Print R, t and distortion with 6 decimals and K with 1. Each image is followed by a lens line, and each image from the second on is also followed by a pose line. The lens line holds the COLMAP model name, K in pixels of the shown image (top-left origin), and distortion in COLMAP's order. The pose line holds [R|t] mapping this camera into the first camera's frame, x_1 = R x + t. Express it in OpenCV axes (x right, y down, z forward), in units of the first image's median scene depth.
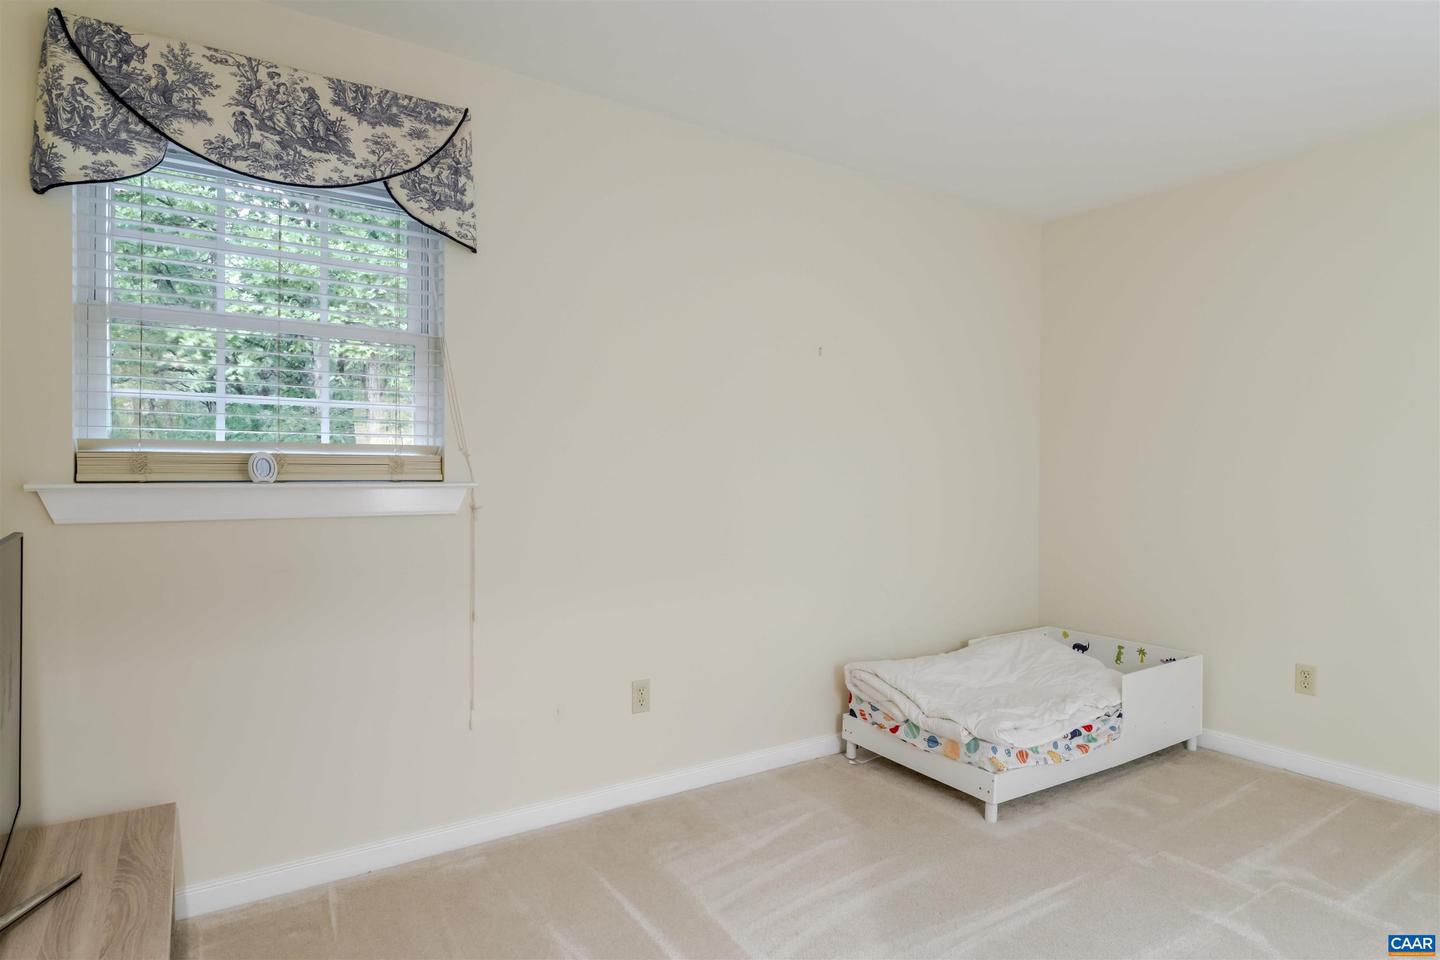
lens RADIAL K [[791.9, 0, 720.0], [0, 791.9, 480.0], [0, 0, 1]] dist [-0.002031, -0.001325]
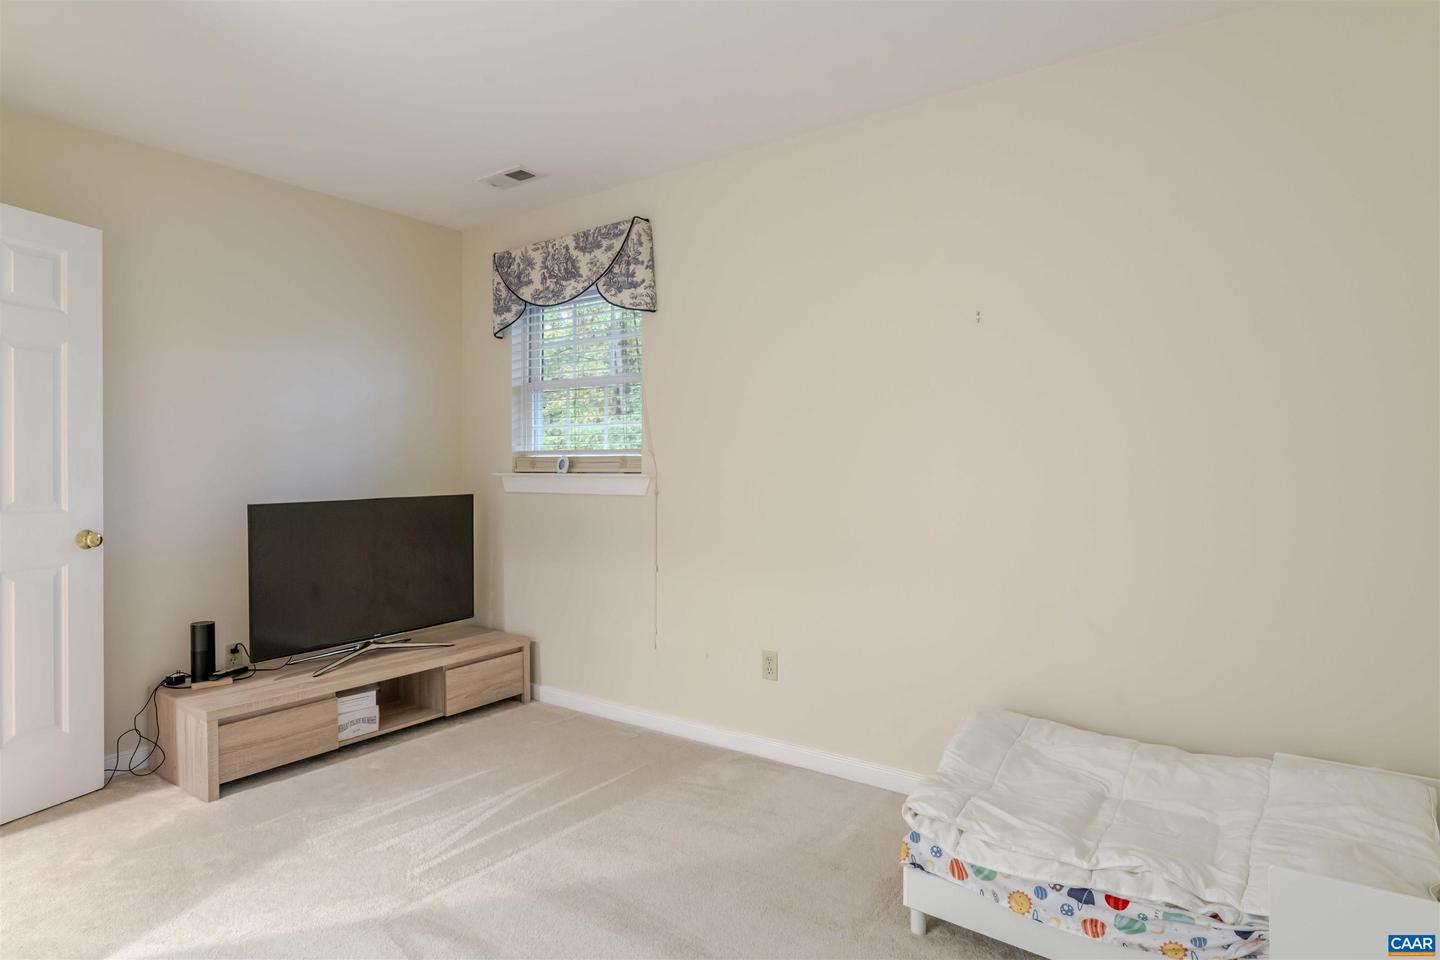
lens RADIAL K [[791.9, 0, 720.0], [0, 791.9, 480.0], [0, 0, 1]] dist [-0.002031, -0.001325]
pose [[0.351185, 0.009033, -0.936262, 1.191435], [-0.009976, 0.999933, 0.005905, 0.004750], [0.936253, 0.007266, 0.351252, 0.689771]]
